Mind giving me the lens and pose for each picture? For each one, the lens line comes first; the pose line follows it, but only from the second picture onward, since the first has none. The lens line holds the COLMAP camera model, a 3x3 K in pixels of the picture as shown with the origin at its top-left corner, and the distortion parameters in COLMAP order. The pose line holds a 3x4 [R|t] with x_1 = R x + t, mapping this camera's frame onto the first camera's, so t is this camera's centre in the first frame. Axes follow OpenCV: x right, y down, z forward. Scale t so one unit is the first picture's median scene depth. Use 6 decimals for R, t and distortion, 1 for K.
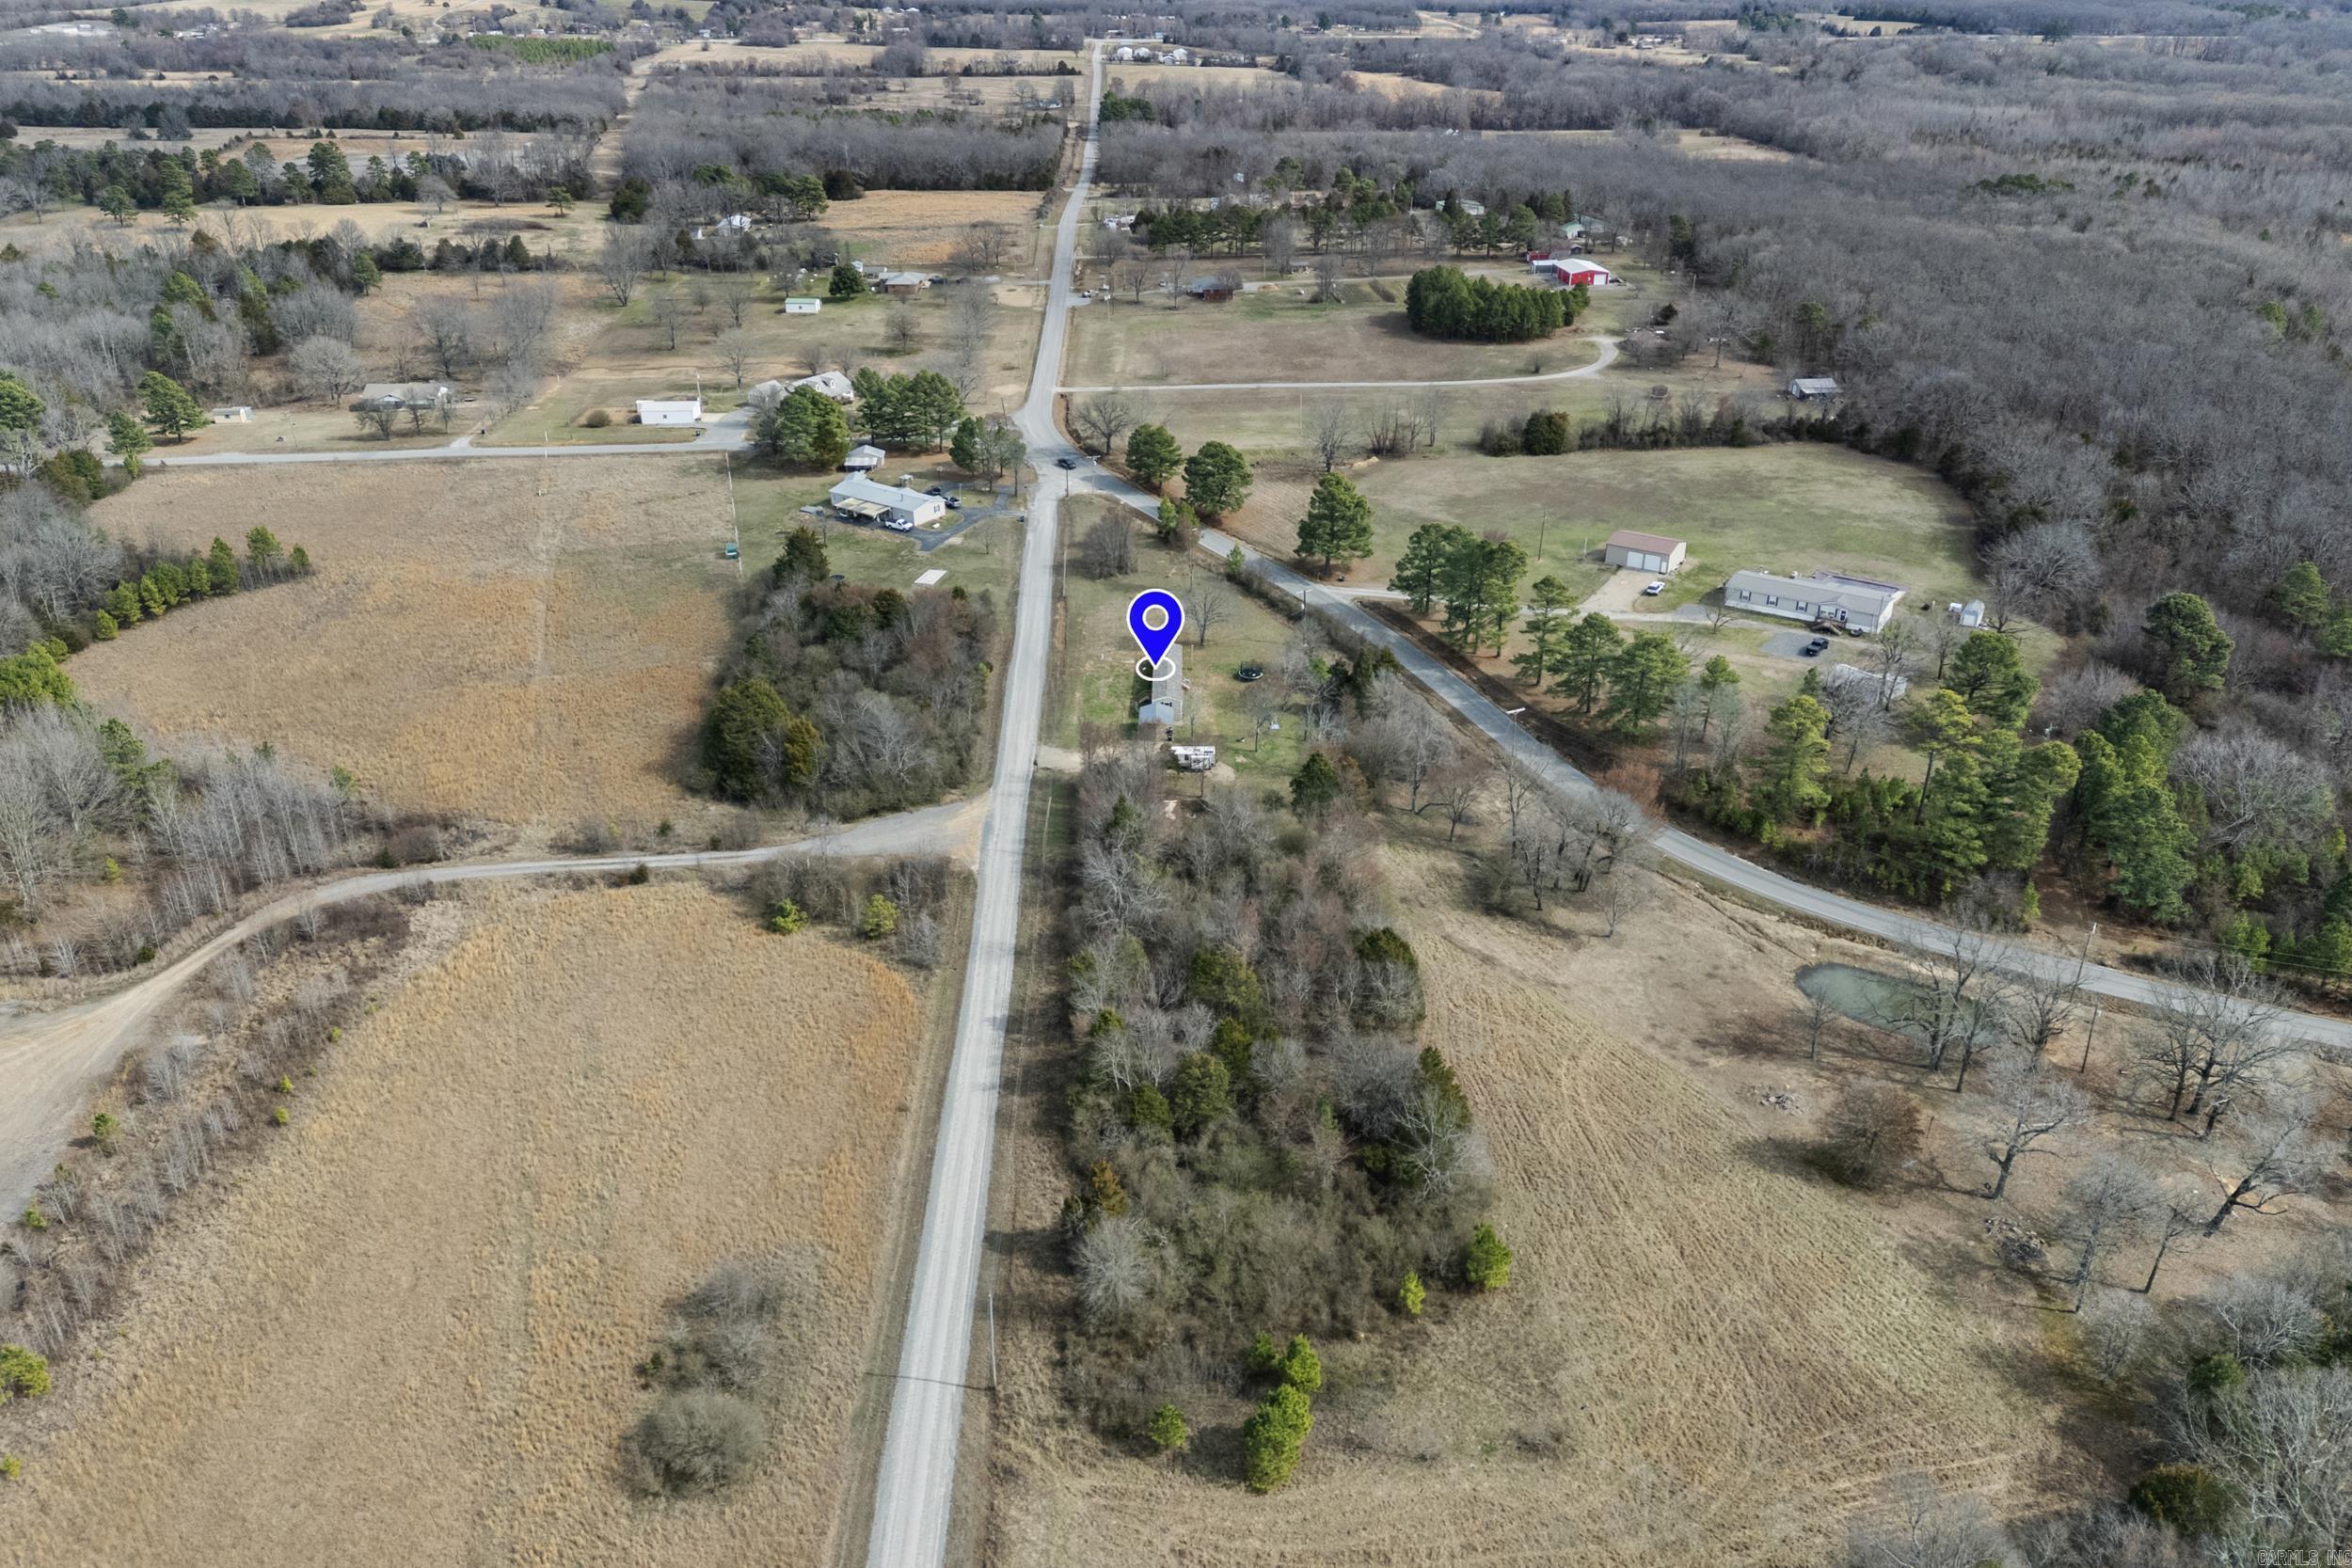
lens RADIAL K [[1798.7, 0, 1176.0], [0, 1798.7, 784.0], [0, 0, 1]] dist [0.092724, -0.098844]
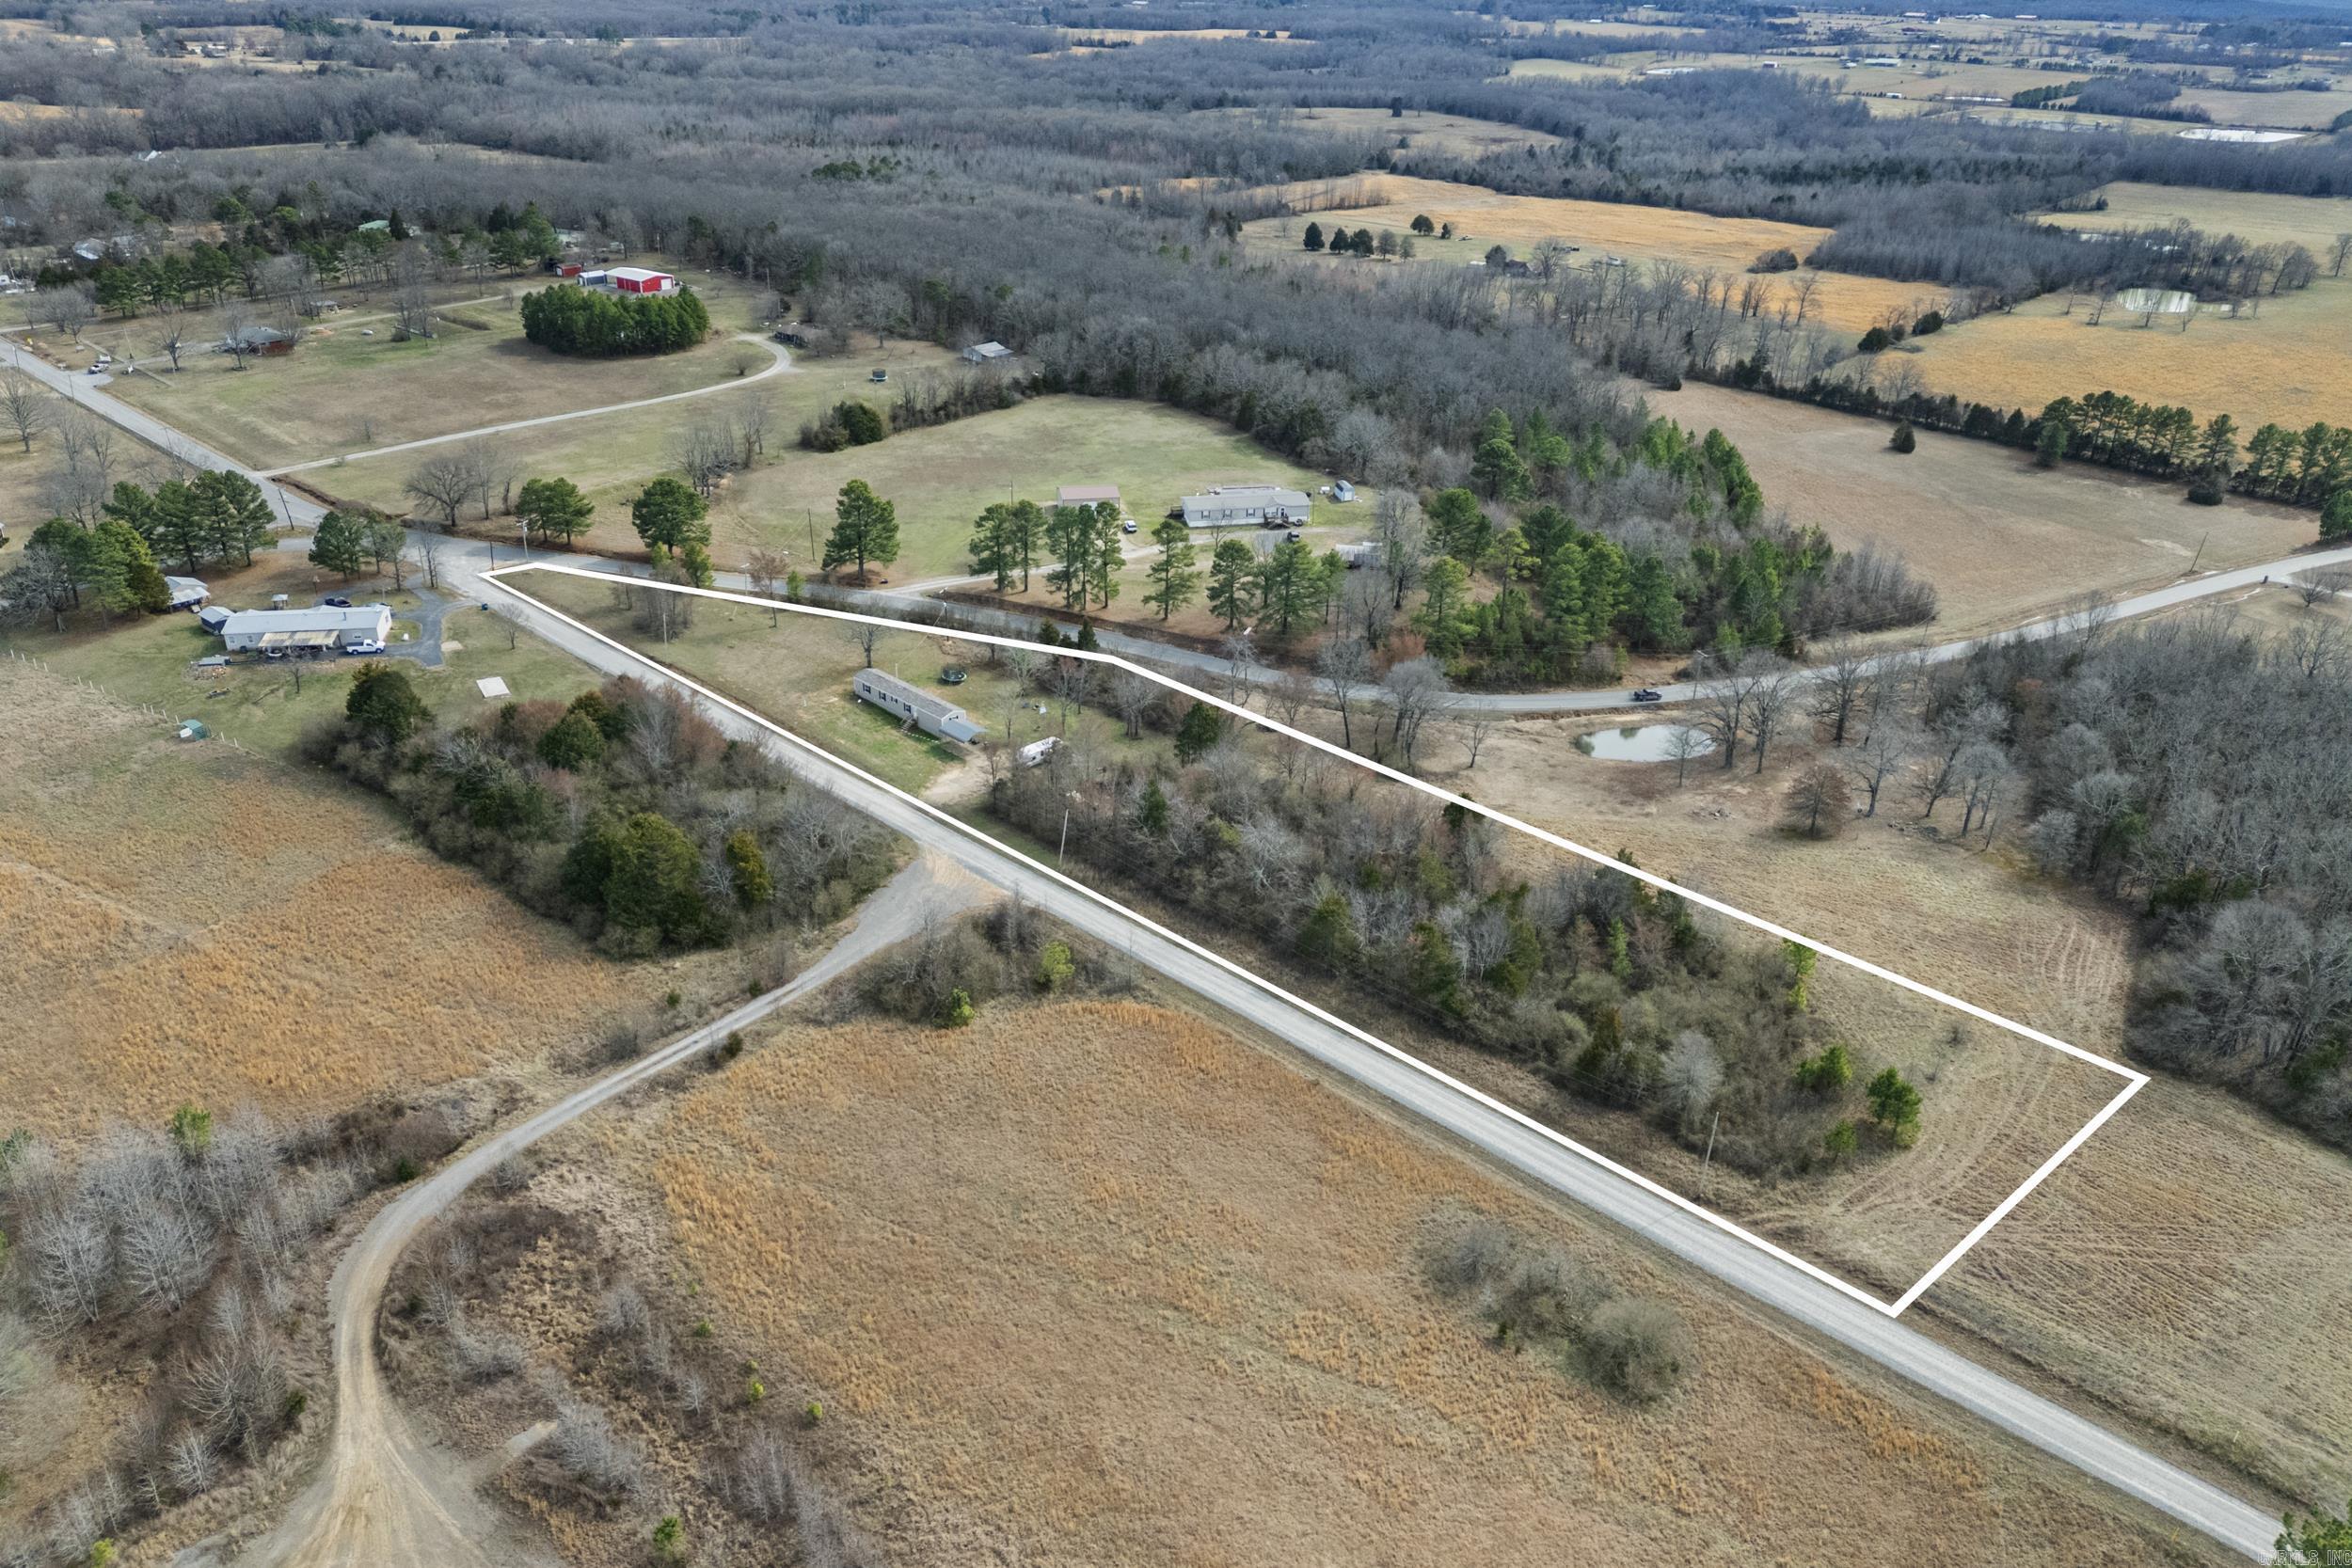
lens RADIAL K [[1798.7, 0, 1176.0], [0, 1798.7, 784.0], [0, 0, 1]] dist [0.092724, -0.098844]
pose [[0.677951, -0.298043, 0.671977, -0.505855], [0.299226, 0.946849, 0.118071, -0.076697], [-0.671451, 0.121027, 0.731099, 0.165519]]
